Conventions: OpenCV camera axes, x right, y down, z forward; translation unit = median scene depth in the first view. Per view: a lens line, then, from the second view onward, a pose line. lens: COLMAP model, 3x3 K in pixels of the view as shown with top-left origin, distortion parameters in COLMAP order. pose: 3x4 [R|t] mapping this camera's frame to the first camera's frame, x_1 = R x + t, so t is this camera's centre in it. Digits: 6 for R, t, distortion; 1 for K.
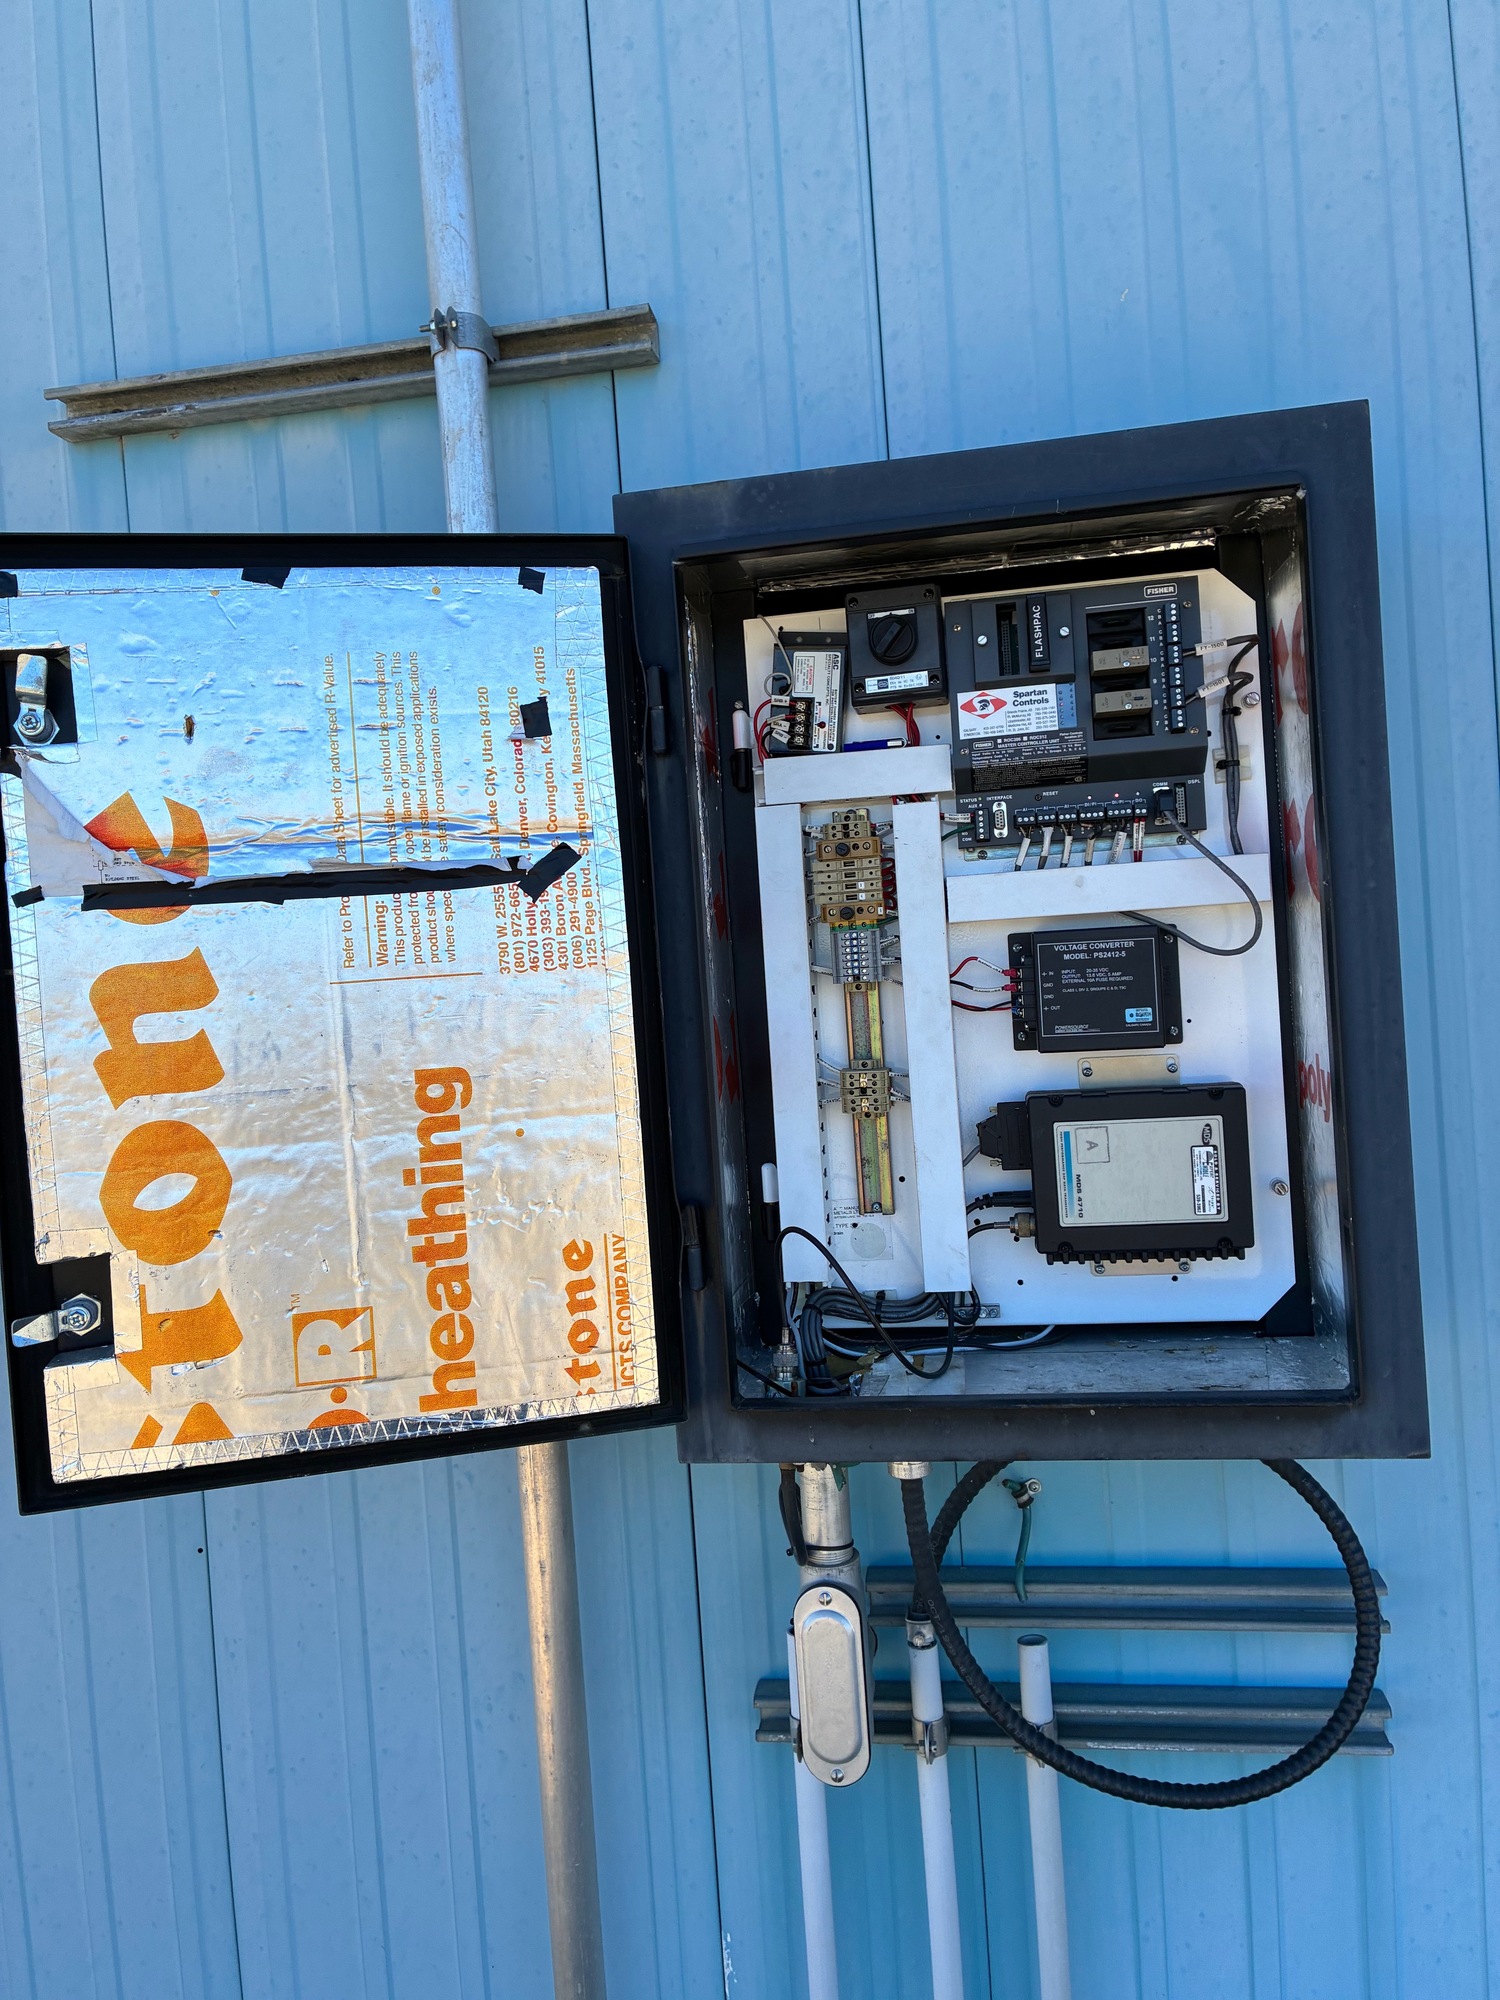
lens RADIAL K [[1511.9, 0, 746.8], [0, 1511.9, 987.0], [0, 0, 1]] dist [0.064584, -0.084777]
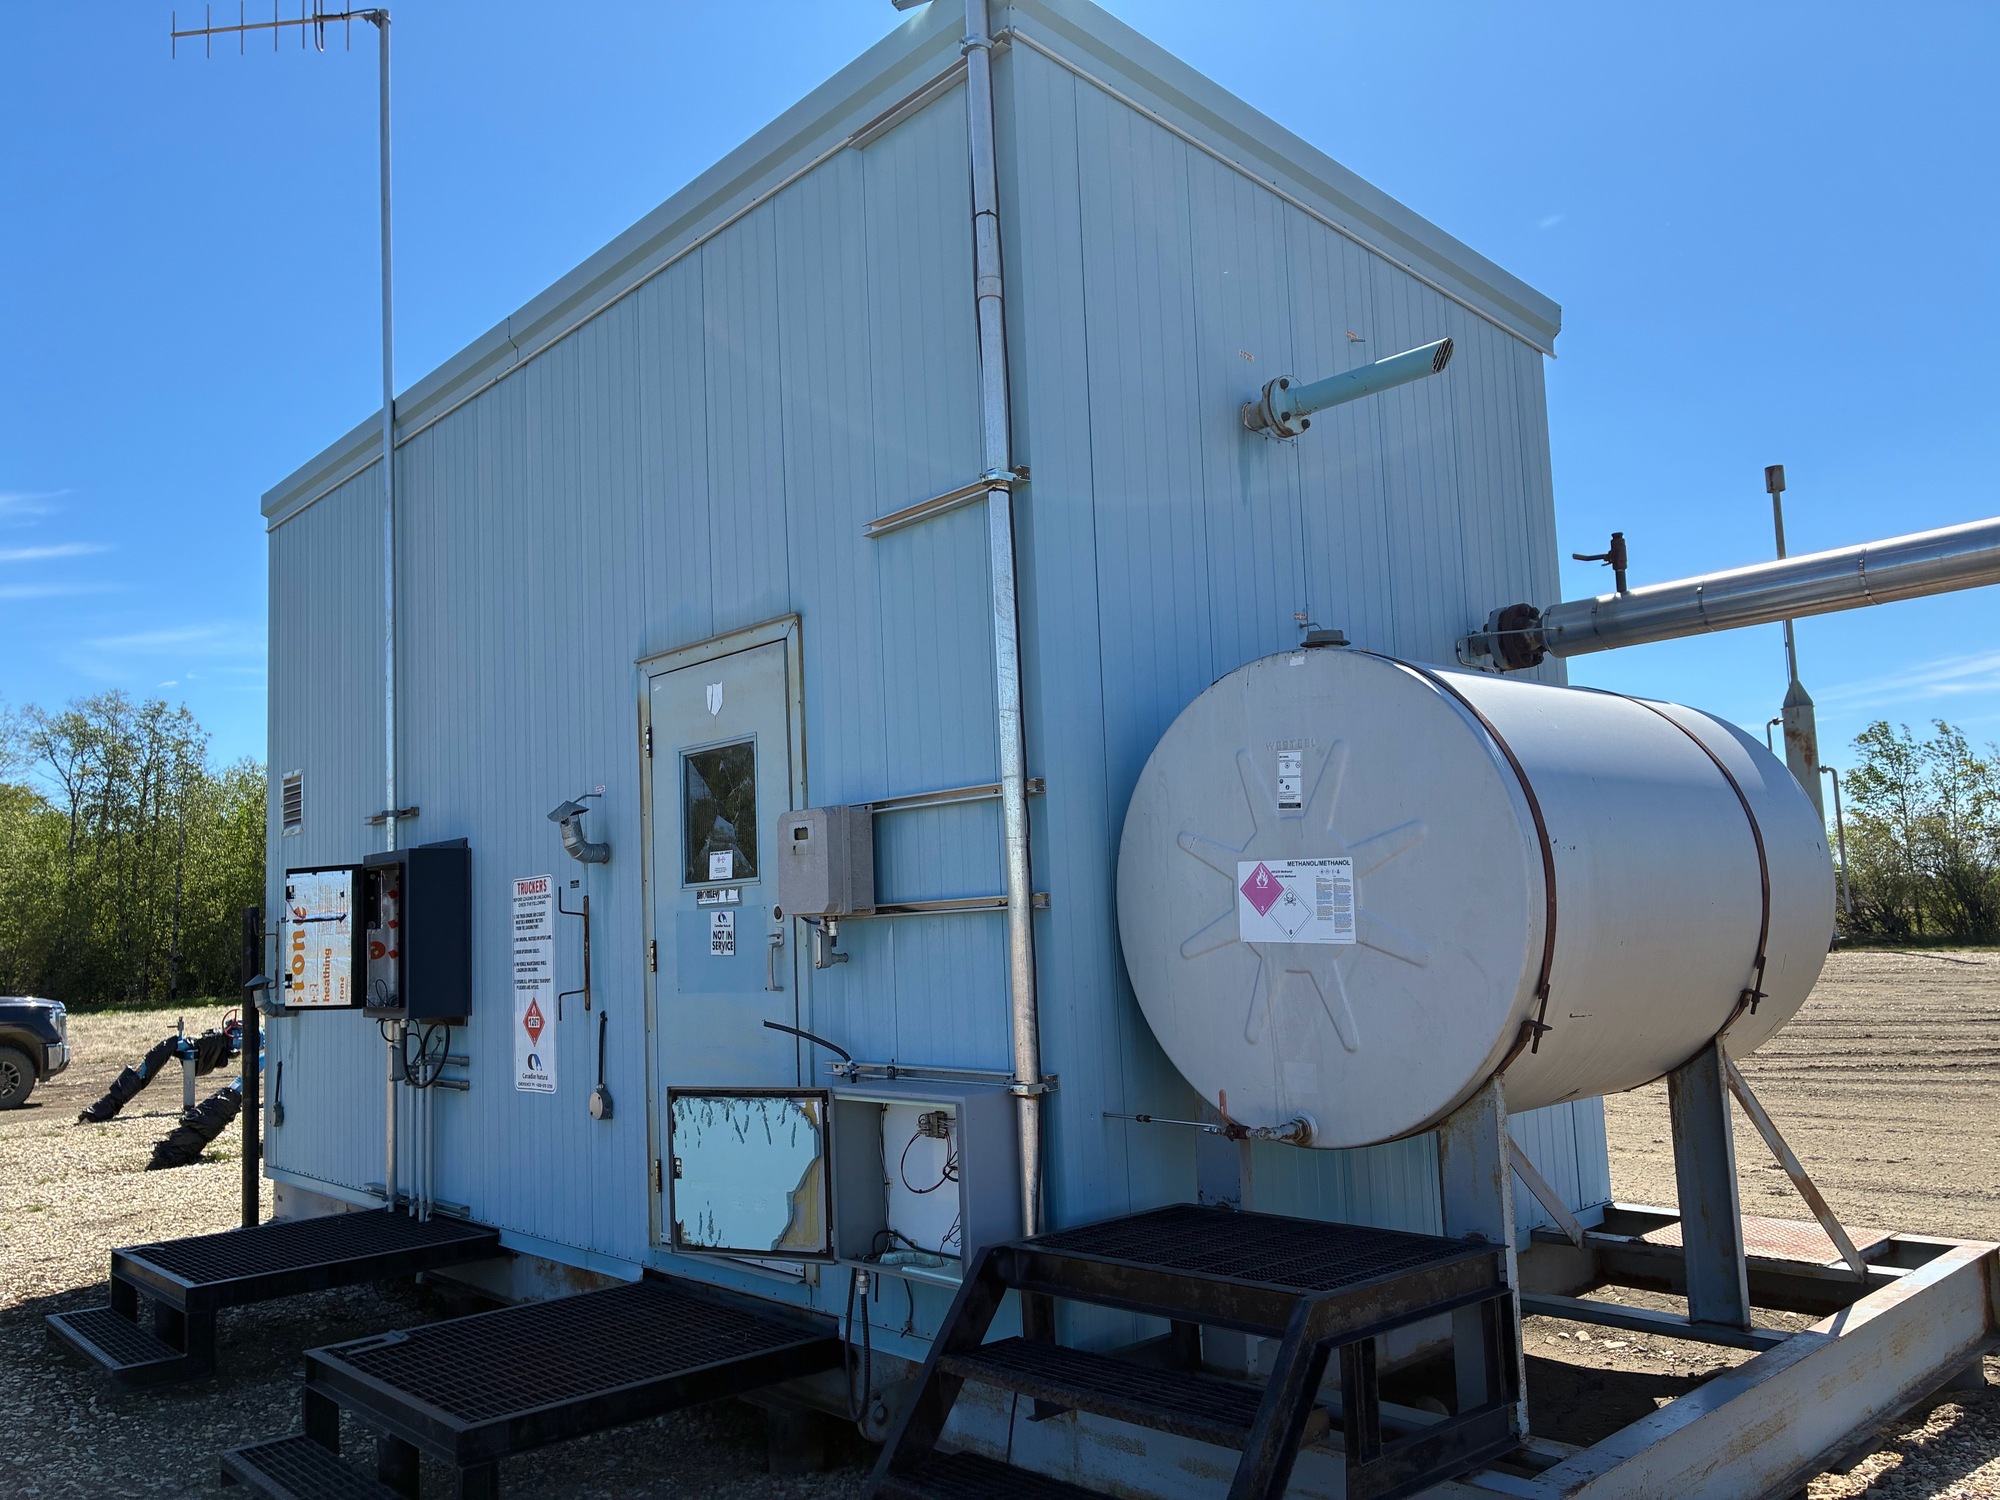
lens RADIAL K [[1511.9, 0, 1008.7], [0, 1511.9, 792.5], [0, 0, 1]] dist [0.064584, -0.084777]
pose [[0.800936, -0.014622, -0.598572, 5.311432], [-0.032419, 0.997176, -0.067738, -0.232472], [0.597872, 0.073660, 0.798200, -2.212579]]
